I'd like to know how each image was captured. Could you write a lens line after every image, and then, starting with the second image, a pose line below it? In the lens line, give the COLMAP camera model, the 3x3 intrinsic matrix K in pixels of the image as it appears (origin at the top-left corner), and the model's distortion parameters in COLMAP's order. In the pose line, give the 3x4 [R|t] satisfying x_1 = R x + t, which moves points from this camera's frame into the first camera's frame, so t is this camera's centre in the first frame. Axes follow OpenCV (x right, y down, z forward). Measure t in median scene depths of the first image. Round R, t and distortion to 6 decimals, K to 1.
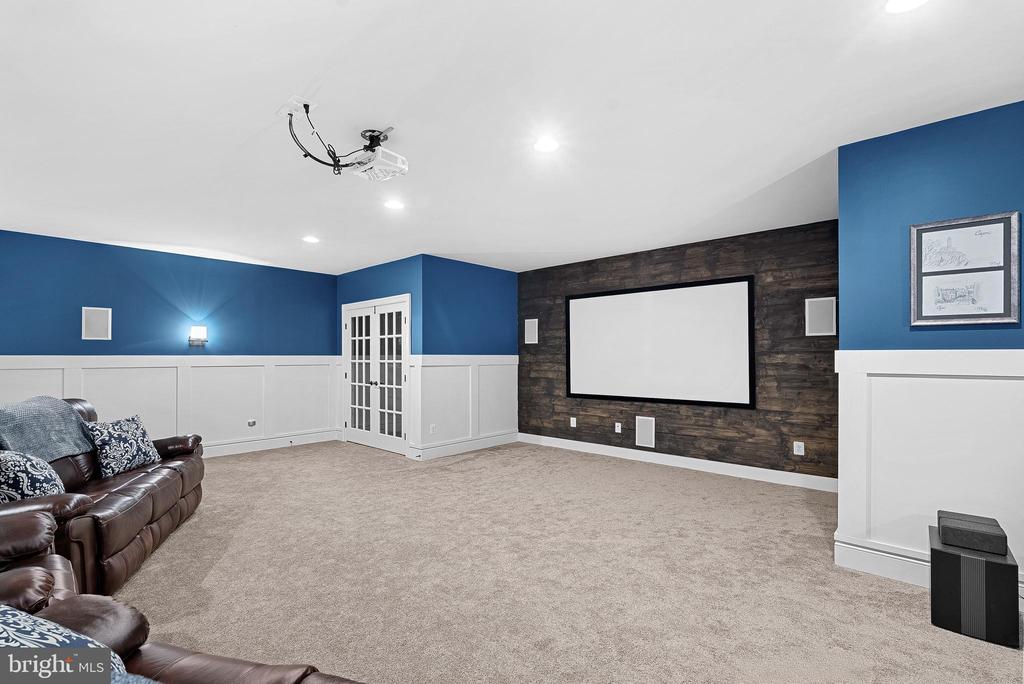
lens RADIAL K [[470.4, 0, 514.5], [0, 470.4, 348.6], [0, 0, 1]] dist [-0.002399, -0.000081]
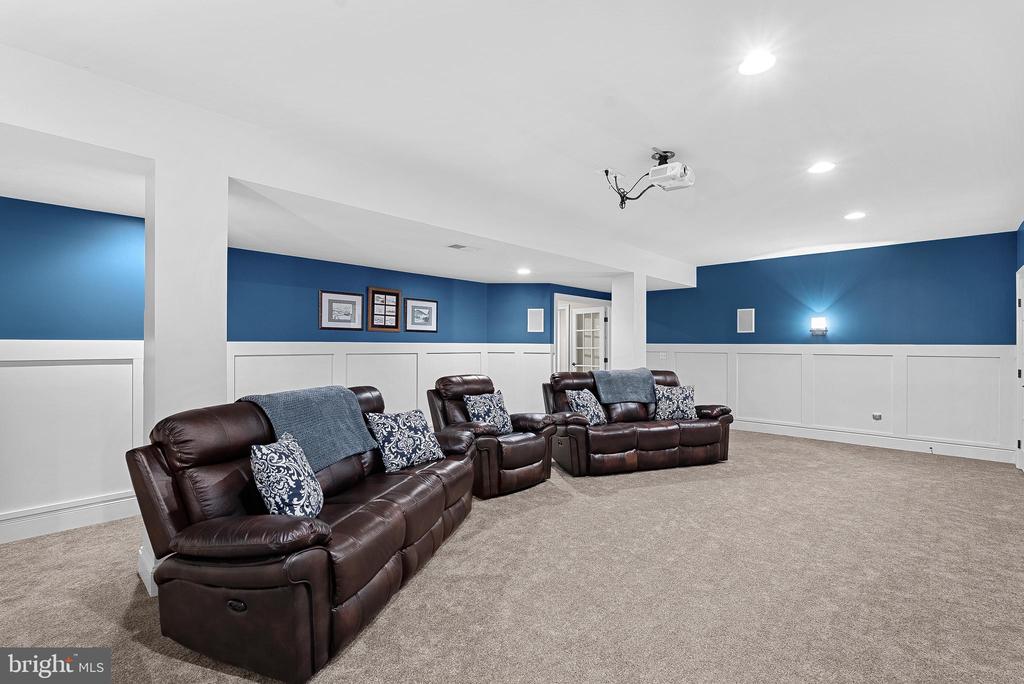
lens RADIAL K [[470.4, 0, 514.5], [0, 470.4, 348.6], [0, 0, 1]] dist [-0.002399, -0.000081]
pose [[-0.041580, 0.011174, -0.999073, 0.495890], [0.012171, 0.999869, 0.010676, 0.004699], [0.999061, -0.011716, -0.041710, 0.386893]]
